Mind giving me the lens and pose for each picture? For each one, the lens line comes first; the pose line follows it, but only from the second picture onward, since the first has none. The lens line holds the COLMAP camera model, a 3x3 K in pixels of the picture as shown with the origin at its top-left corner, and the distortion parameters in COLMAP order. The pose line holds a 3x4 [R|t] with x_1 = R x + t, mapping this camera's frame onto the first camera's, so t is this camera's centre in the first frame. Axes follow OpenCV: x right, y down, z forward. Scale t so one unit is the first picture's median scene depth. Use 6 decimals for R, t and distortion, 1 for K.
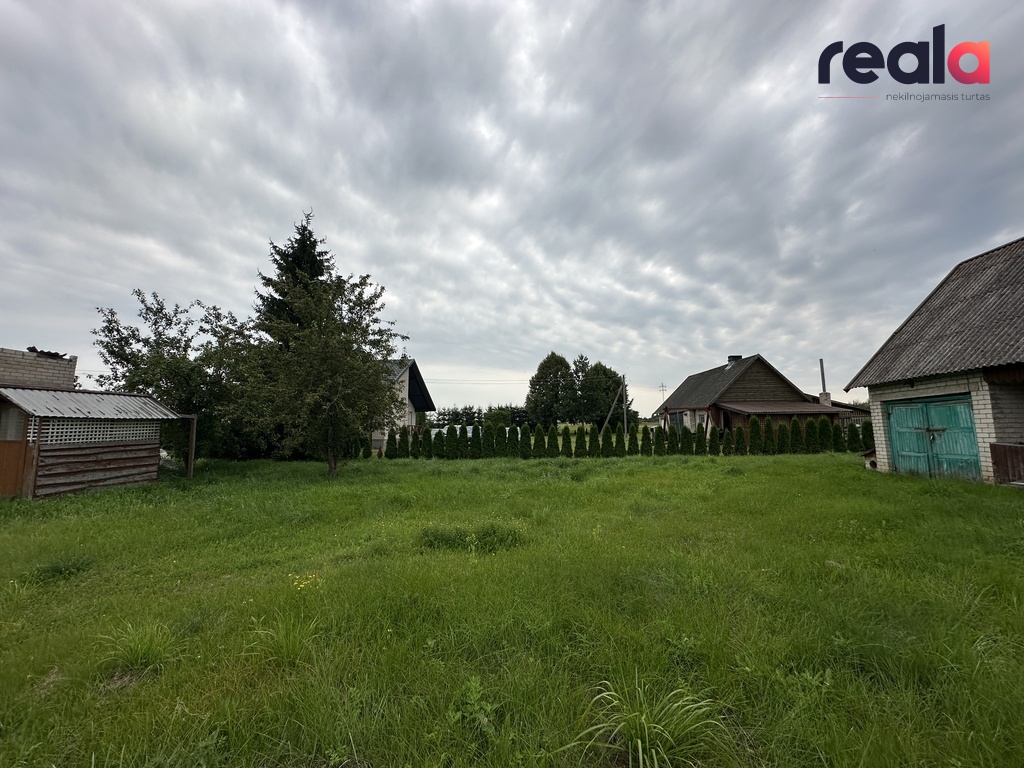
lens RADIAL K [[404.6, 0, 517.5], [0, 404.6, 388.9], [0, 0, 1]] dist [-0.007469, -0.000108]
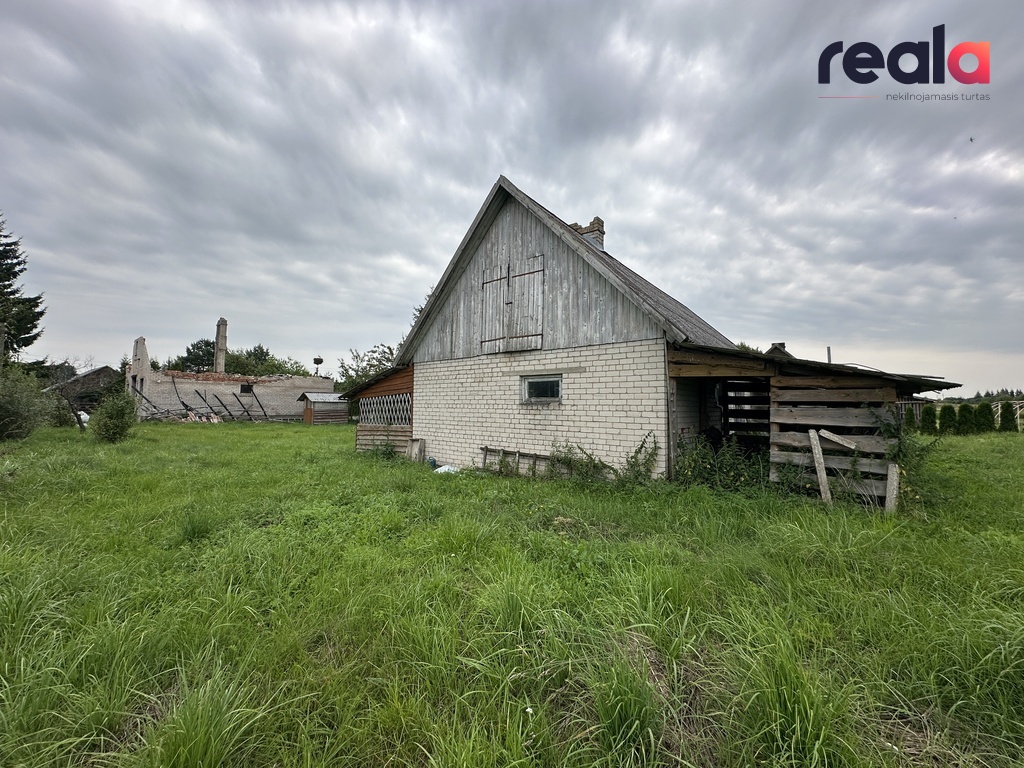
lens RADIAL K [[404.6, 0, 517.7], [0, 404.6, 390.7], [0, 0, 1]] dist [-0.007469, -0.000108]
pose [[0.841142, -0.000927, -0.540814, 0.080895], [0.034313, 0.998075, 0.051659, 0.004248], [0.539725, -0.062009, 0.839554, 0.065471]]
